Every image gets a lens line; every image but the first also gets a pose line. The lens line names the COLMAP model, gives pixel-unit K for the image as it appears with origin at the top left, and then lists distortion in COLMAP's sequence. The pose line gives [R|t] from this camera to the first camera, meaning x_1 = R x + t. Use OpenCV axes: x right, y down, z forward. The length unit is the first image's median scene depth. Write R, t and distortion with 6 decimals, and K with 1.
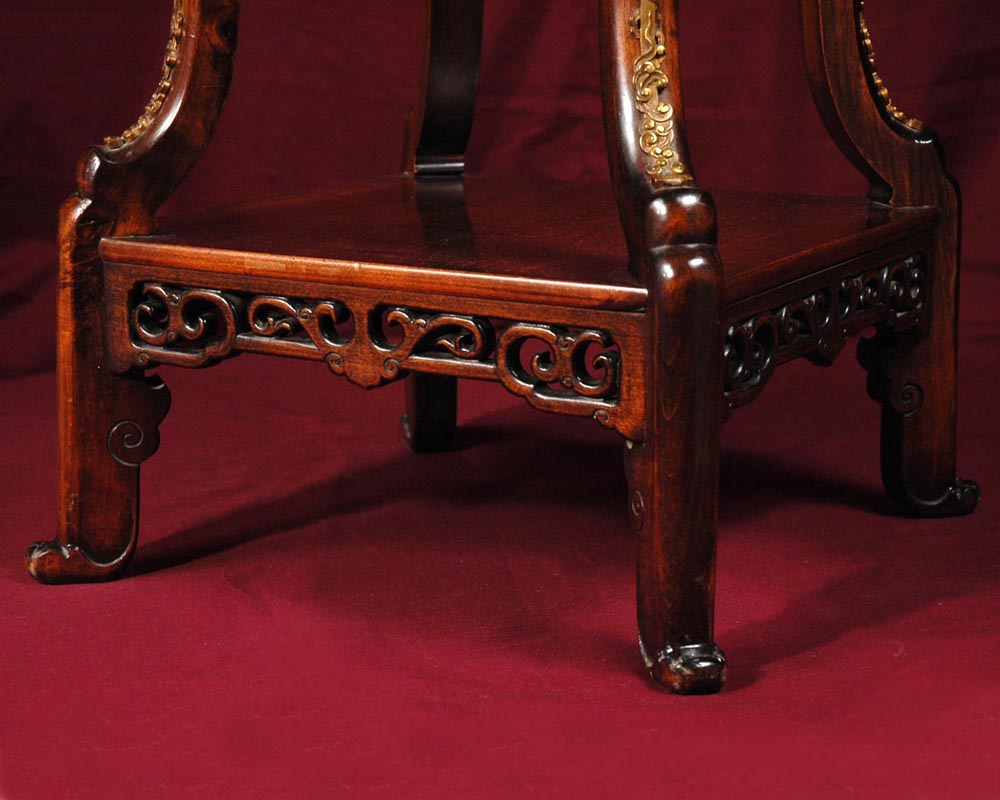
lens RADIAL K [[2327.6, 0, 517.7], [0, 2327.6, 400.1], [0, 0, 1]] dist [0.119486, 0.406190]
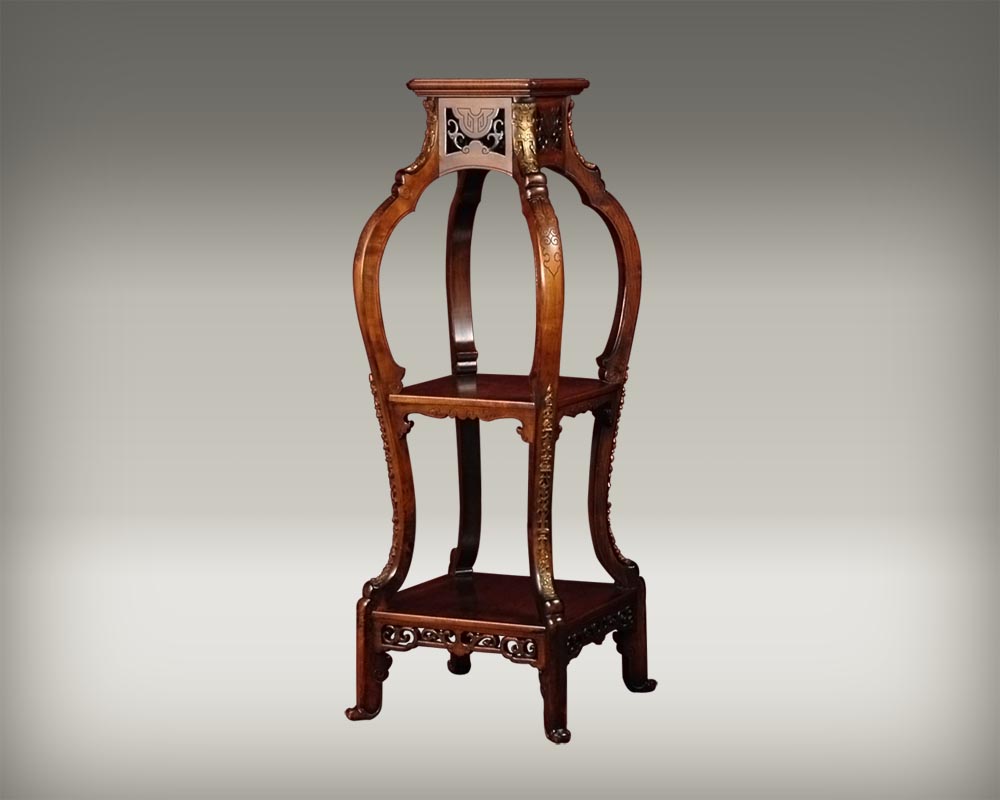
lens RADIAL K [[2502.5, 0, 500.0], [0, 2502.5, 400.0], [0, 0, 1]] dist [0.123828, 0.204836]
pose [[0.997895, -0.021768, 0.061081, -0.207379], [0.026721, 0.996316, -0.081493, -0.073136], [-0.059082, 0.082954, 0.994800, -2.449240]]
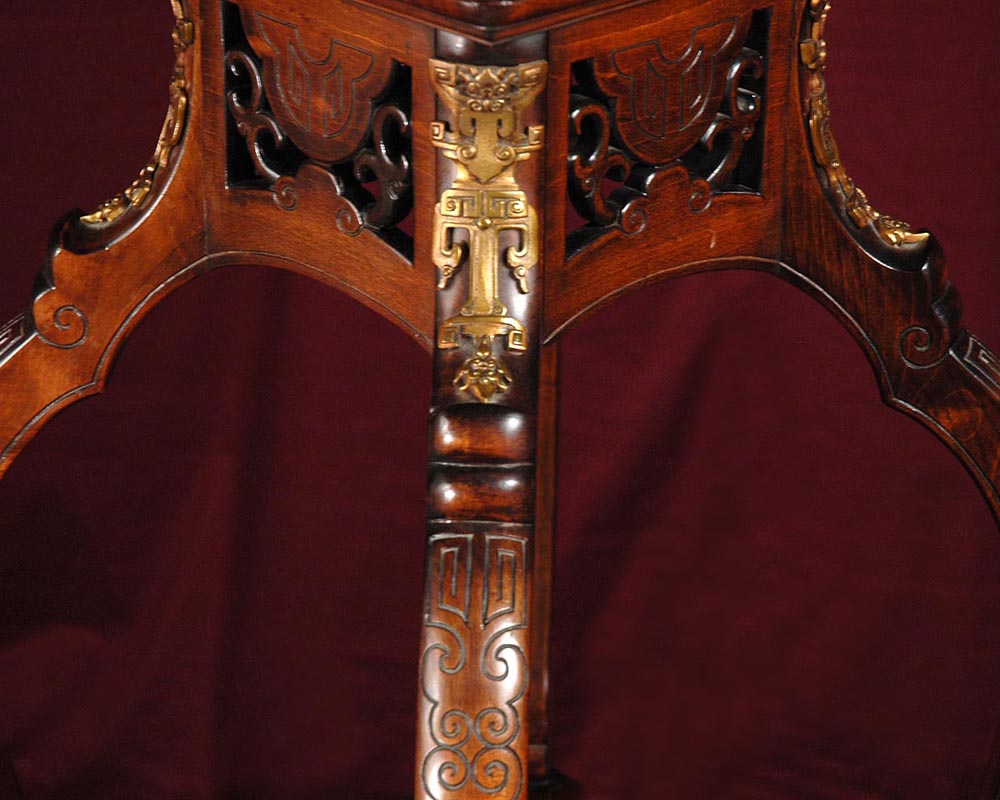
lens RADIAL K [[3114.9, 0, 602.3], [0, 3114.9, 401.3], [0, 0, 1]] dist [0.191417, 0.646027]
pose [[0.960197, 0.125429, -0.249577, 0.302721], [-0.073758, 0.975650, 0.206561, -0.827267], [0.269409, -0.179931, 0.946067, -0.026104]]
